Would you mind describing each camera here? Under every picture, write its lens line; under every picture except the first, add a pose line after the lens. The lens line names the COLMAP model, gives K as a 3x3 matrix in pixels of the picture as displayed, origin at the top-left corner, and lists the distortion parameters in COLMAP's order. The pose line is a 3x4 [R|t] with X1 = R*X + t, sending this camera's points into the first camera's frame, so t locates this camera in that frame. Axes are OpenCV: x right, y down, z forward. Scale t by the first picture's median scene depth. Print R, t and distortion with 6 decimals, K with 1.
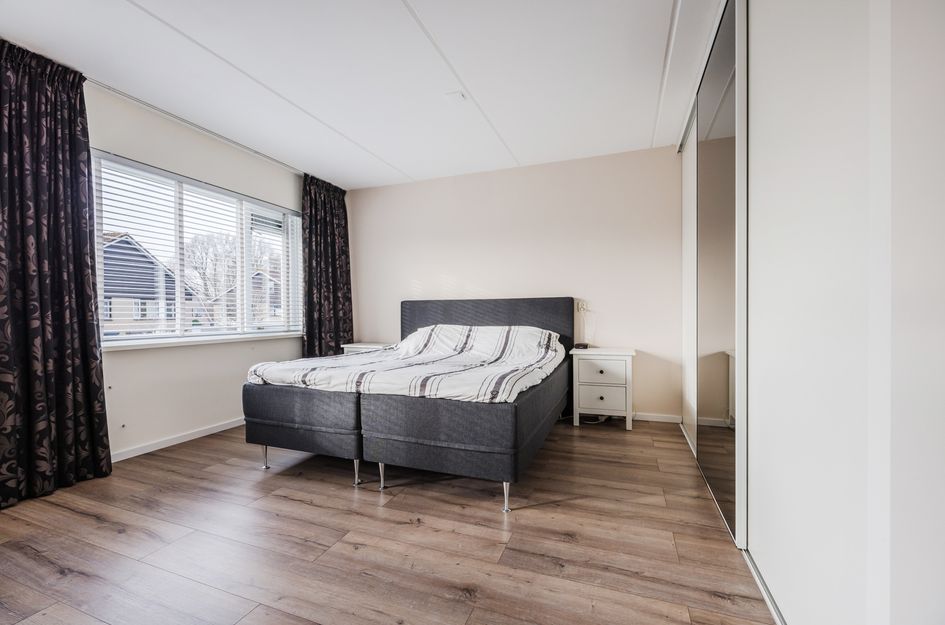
lens RADIAL K [[391.4, 0, 473.1], [0, 391.4, 316.8], [0, 0, 1]] dist [-0.003448, -0.000065]
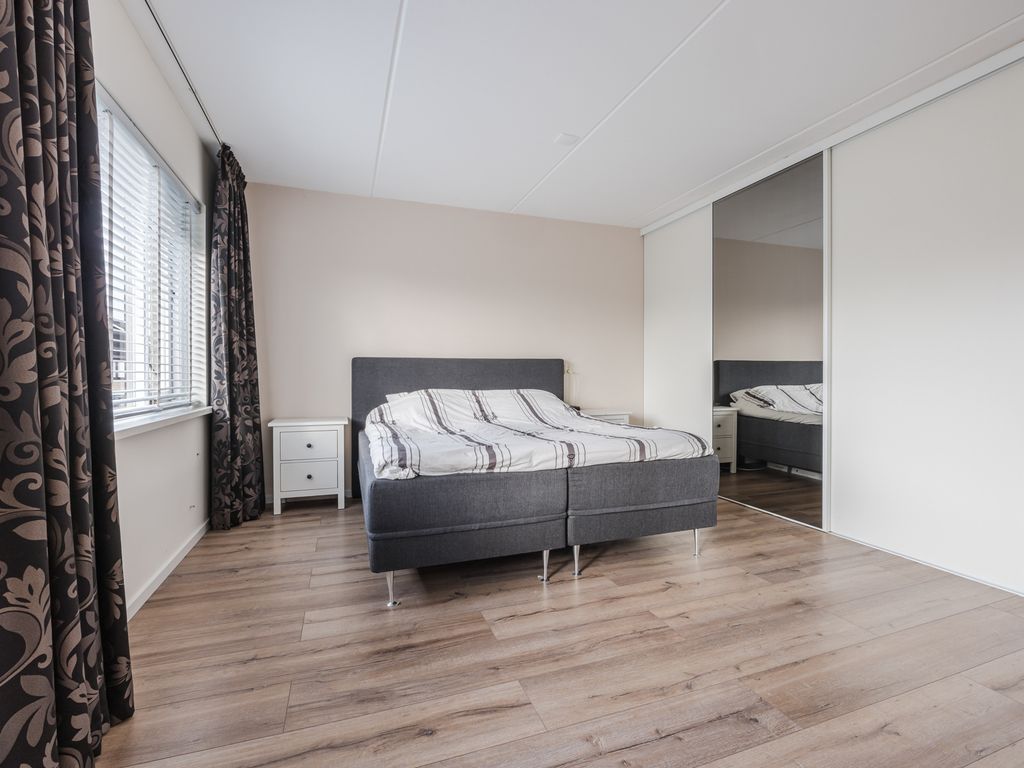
lens RADIAL K [[477.9, 0, 512.9], [0, 477.9, 385.5], [0, 0, 1]] dist [-0.006218, -0.000456]
pose [[0.759141, -0.010295, 0.650845, -1.112447], [0.001524, 0.999900, 0.014038, 0.002771], [-0.650925, -0.009665, 0.759081, 0.314362]]
